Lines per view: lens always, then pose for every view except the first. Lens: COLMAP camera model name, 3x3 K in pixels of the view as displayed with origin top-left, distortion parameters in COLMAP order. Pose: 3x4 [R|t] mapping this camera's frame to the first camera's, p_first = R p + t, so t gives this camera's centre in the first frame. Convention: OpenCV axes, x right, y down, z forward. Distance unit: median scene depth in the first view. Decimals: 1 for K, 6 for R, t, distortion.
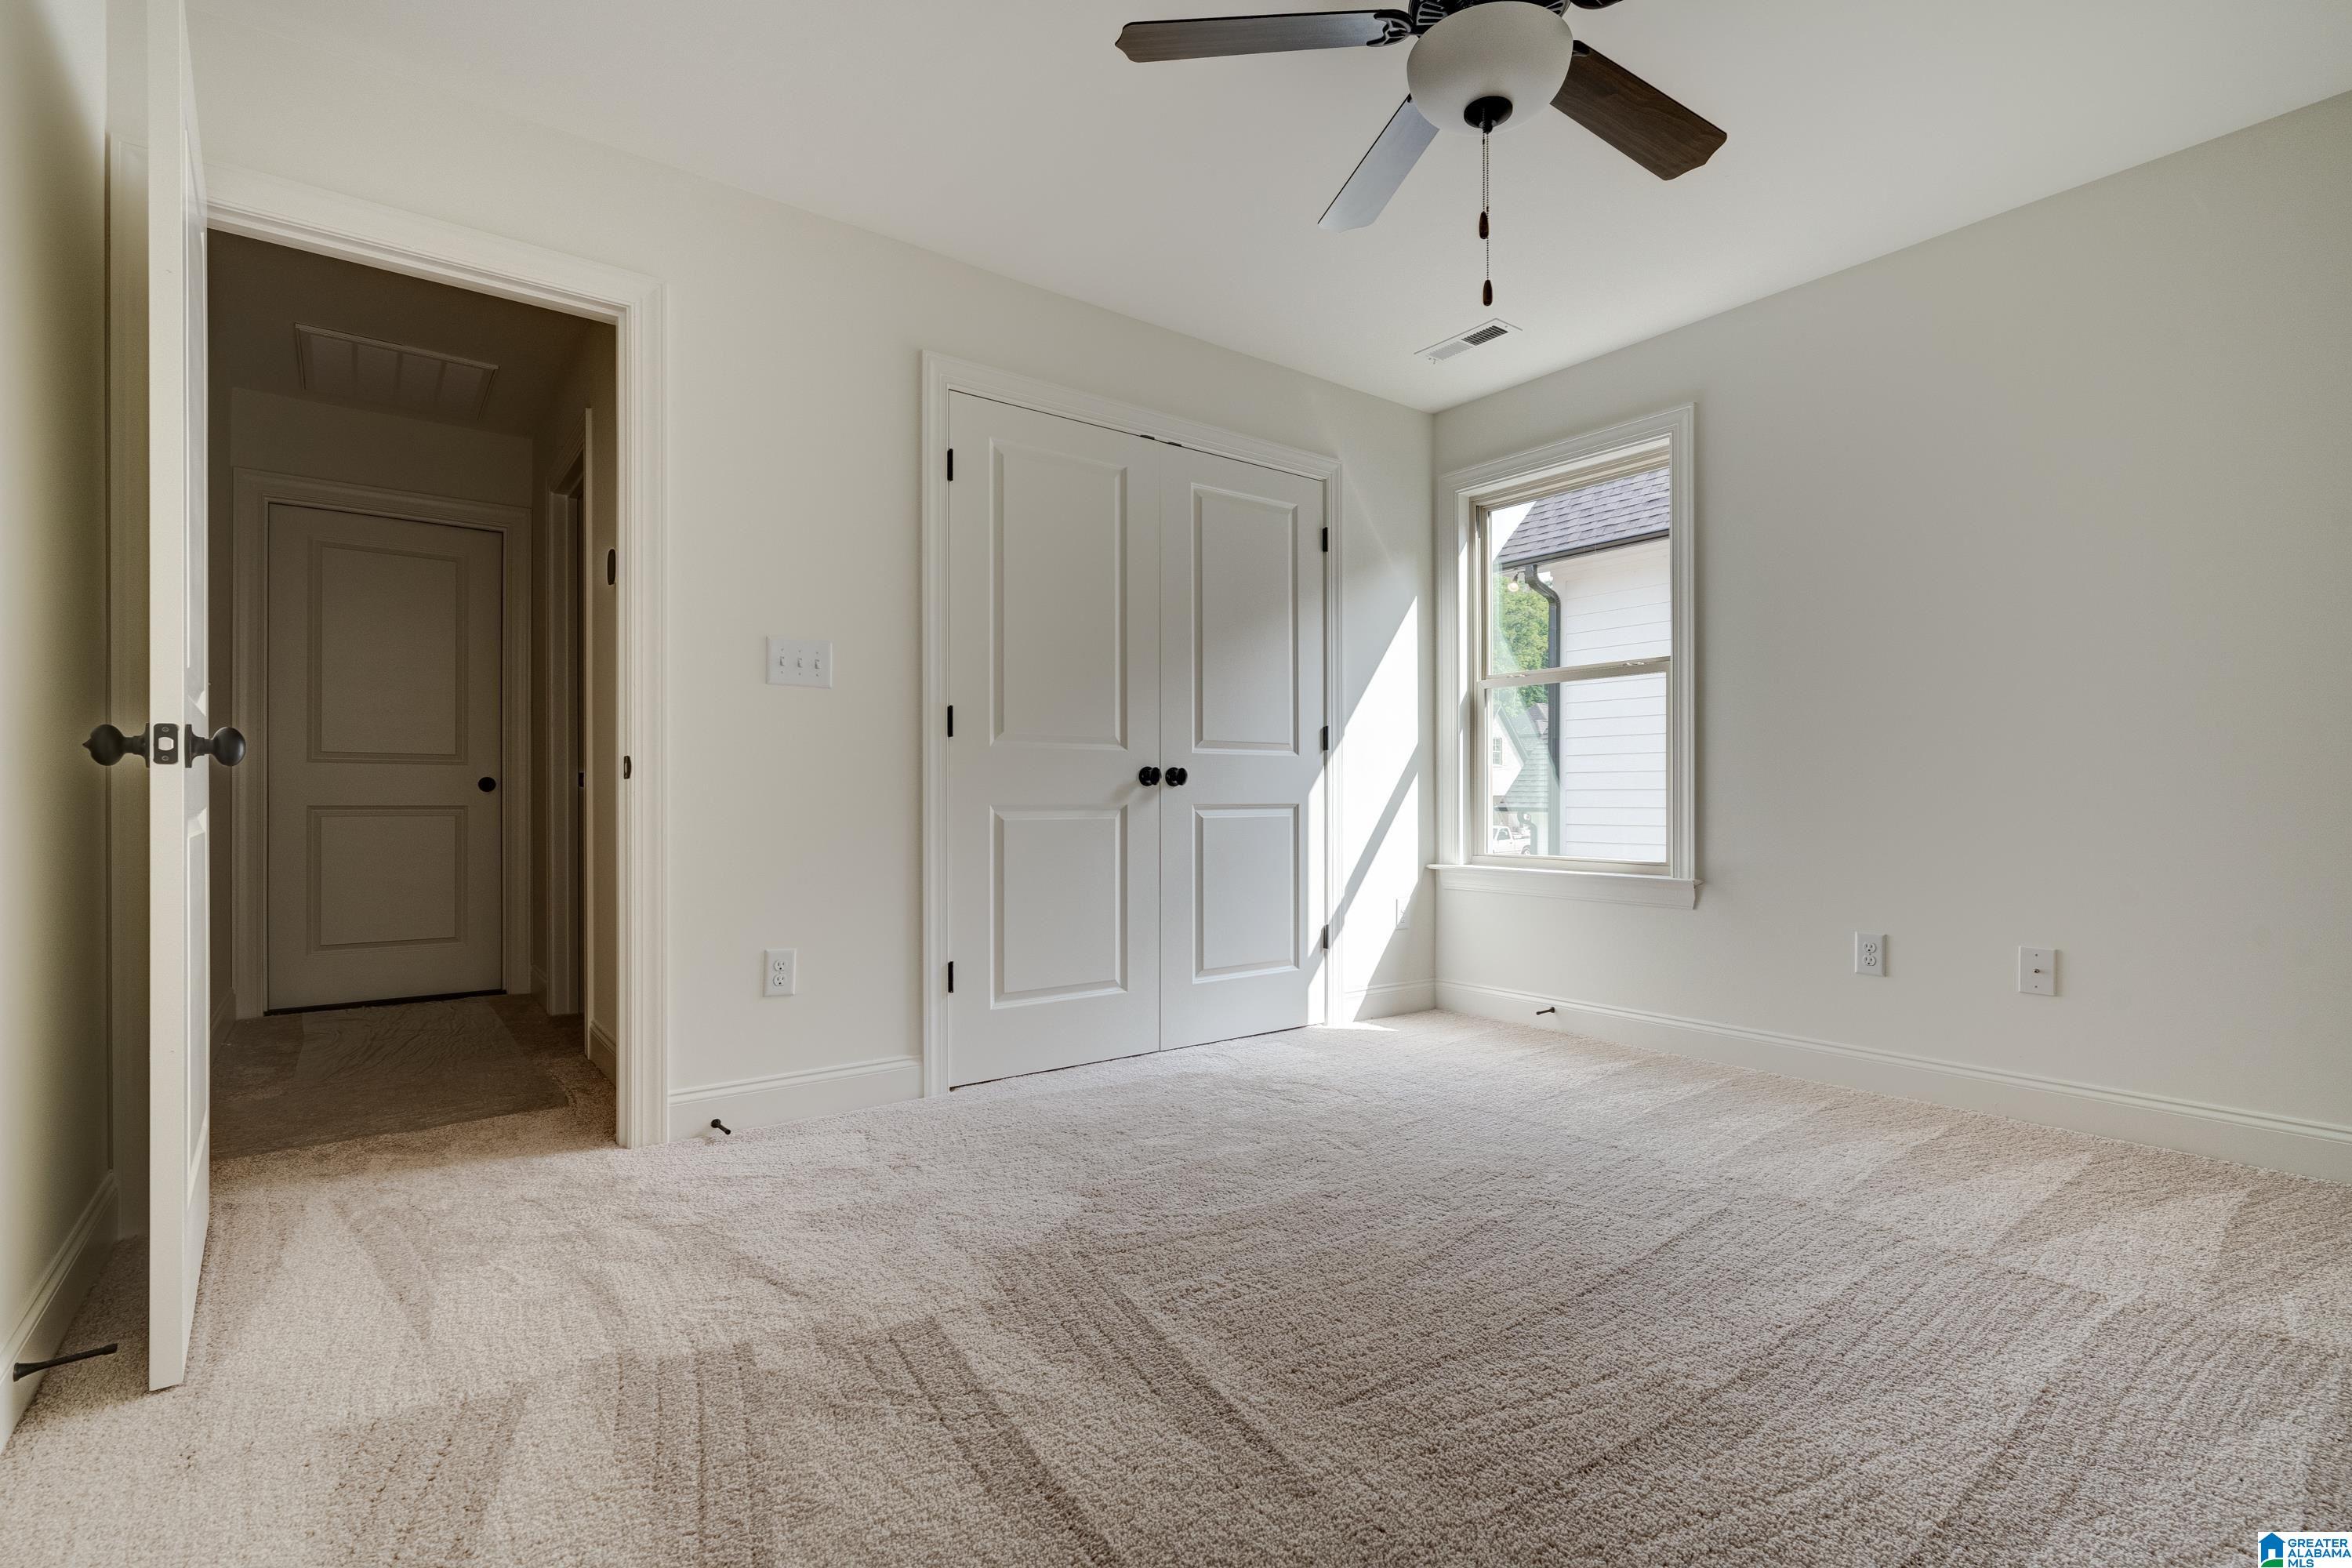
lens RADIAL K [[1085.8, 0, 1181.9], [0, 1085.8, 782.1], [0, 0, 1]] dist [0.000087, 0.000012]
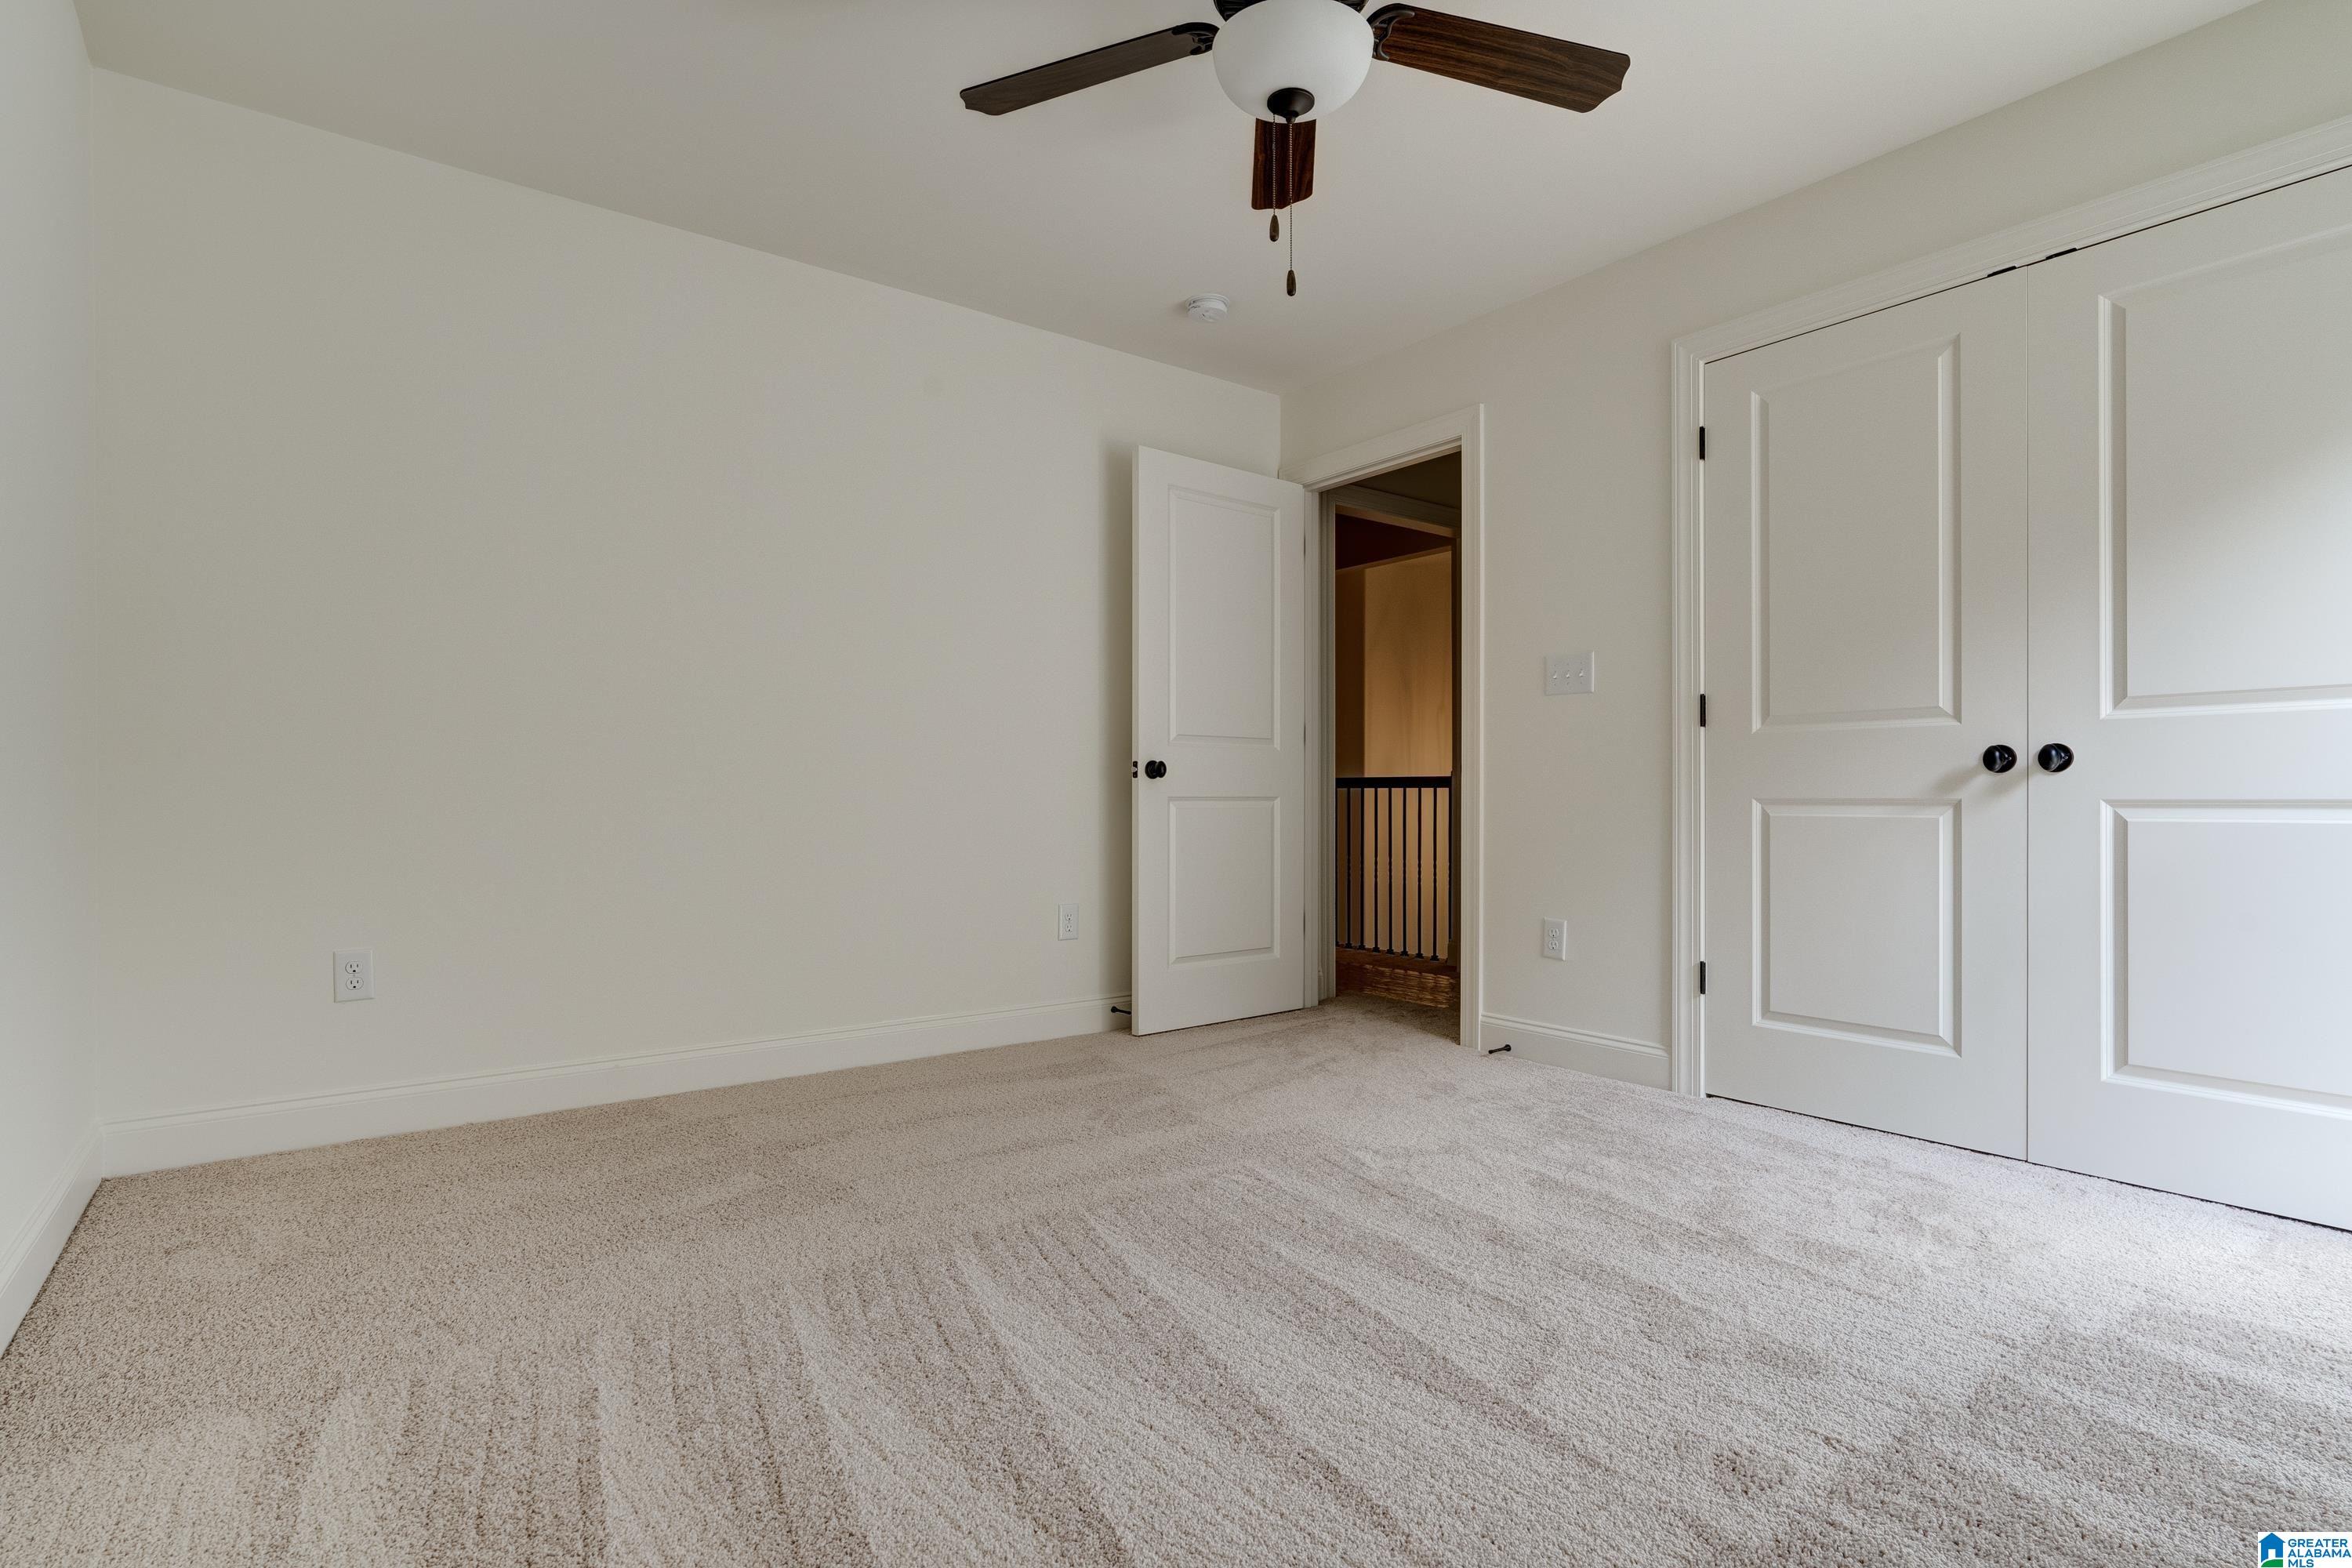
lens RADIAL K [[1107.7, 0, 1177.3], [0, 1107.7, 794.5], [0, 0, 1]] dist [-0.002631, 0.000254]
pose [[0.012602, -0.004570, -0.999910, 0.680006], [0.006789, 0.999967, -0.004485, 0.017507], [0.999898, -0.006732, 0.012632, 0.472234]]
